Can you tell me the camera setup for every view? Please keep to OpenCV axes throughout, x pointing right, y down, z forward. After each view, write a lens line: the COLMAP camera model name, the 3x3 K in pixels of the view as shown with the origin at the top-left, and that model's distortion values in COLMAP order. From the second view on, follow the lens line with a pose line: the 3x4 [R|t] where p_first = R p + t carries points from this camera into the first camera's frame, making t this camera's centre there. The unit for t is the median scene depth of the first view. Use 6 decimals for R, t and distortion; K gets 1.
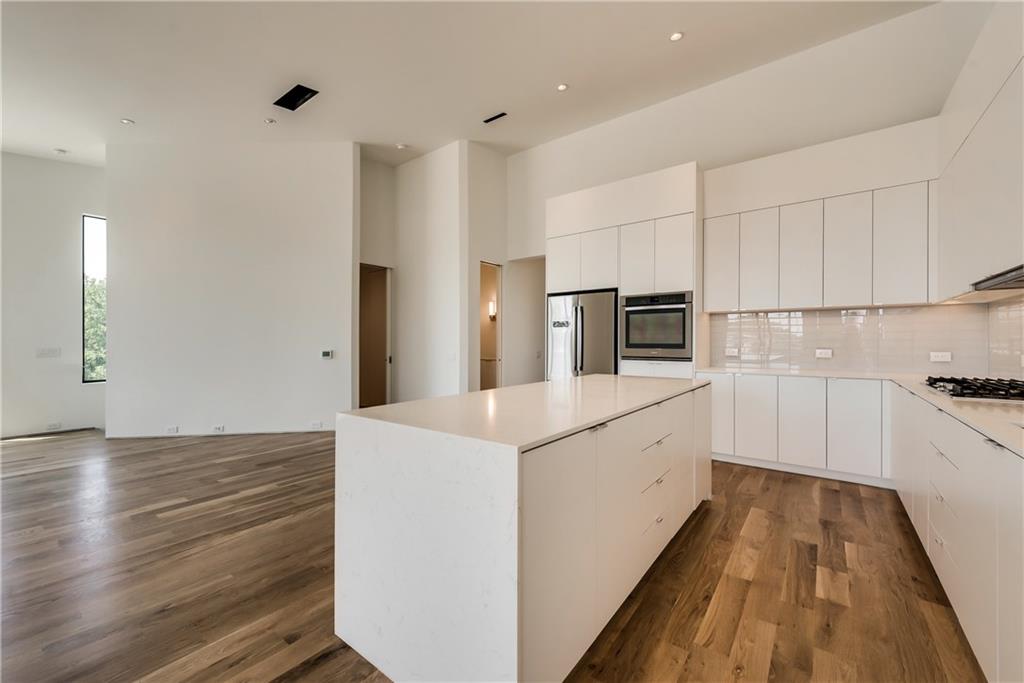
lens RADIAL K [[397.7, 0, 513.5], [0, 397.7, 341.1], [0, 0, 1]] dist [0.010283, -0.004814]
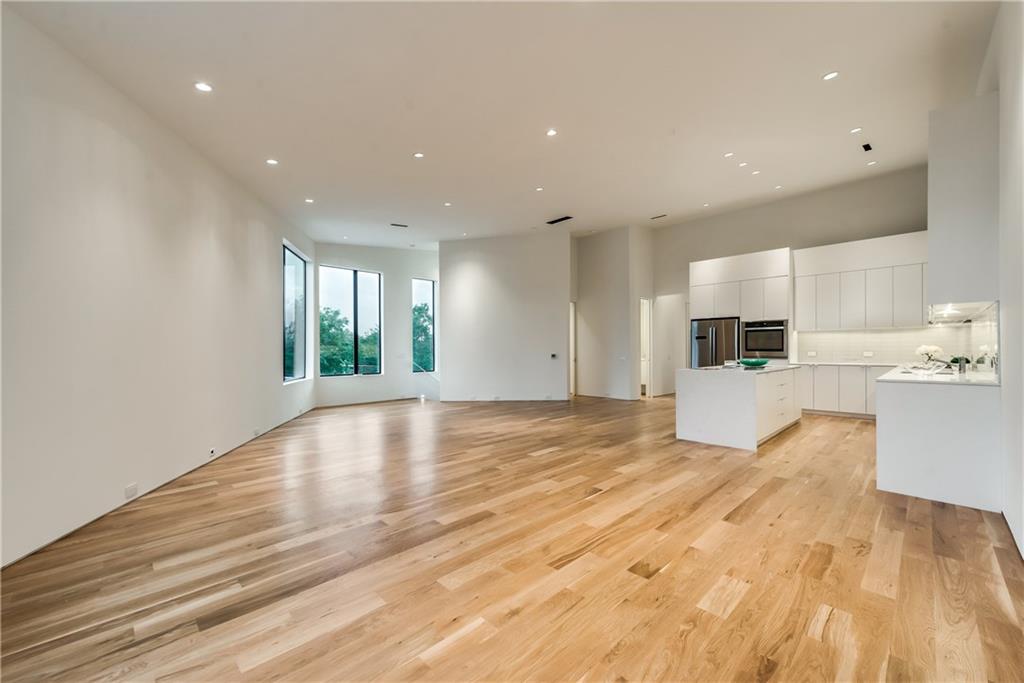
lens RADIAL K [[397.7, 0, 516.7], [0, 397.7, 348.1], [0, 0, 1]] dist [0.010283, -0.004814]
pose [[0.990211, -0.004847, -0.139493, -0.525607], [0.004950, 0.999988, 0.000397, -0.003376], [0.139489, -0.001084, 0.990223, -0.981658]]
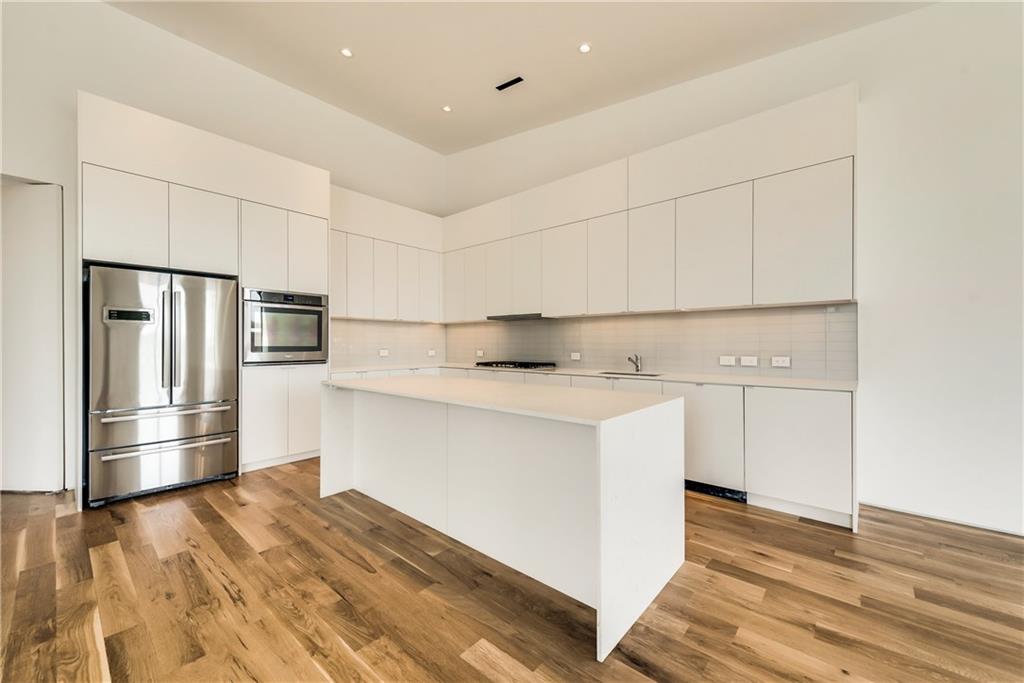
lens RADIAL K [[397.7, 0, 506.1], [0, 397.7, 344.1], [0, 0, 1]] dist [0.010283, -0.004814]
pose [[0.075094, 0.001209, 0.997176, -0.561804], [-0.001295, 0.999999, -0.001114, 0.001578], [-0.997176, -0.001208, 0.075095, 0.470101]]
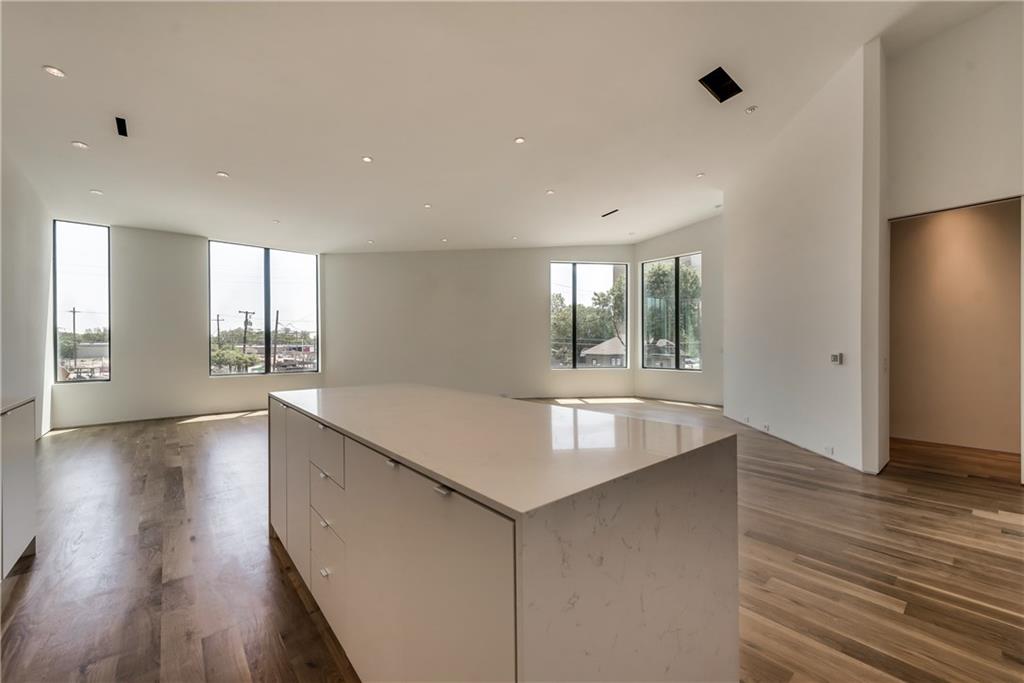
lens RADIAL K [[397.7, 0, 506.5], [0, 397.7, 345.0], [0, 0, 1]] dist [0.010283, -0.004814]
pose [[-0.198632, 0.008268, -0.980039, 0.569587], [0.007166, 0.999950, 0.006984, -0.003631], [0.980048, -0.005636, -0.198681, 0.770190]]
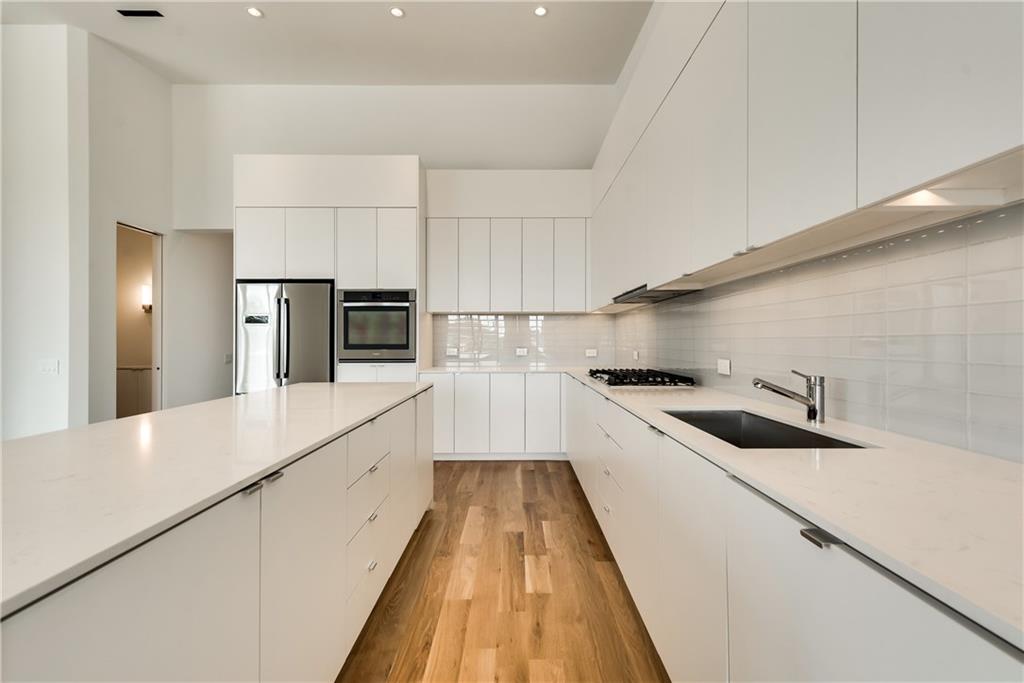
lens RADIAL K [[397.7, 0, 516.4], [0, 397.7, 339.9], [0, 0, 1]] dist [0.010283, -0.004814]
pose [[0.788044, -0.000296, 0.615619, 0.049881], [0.002349, 0.999994, -0.002527, -0.000734], [-0.615614, 0.003438, 0.788040, 0.094722]]
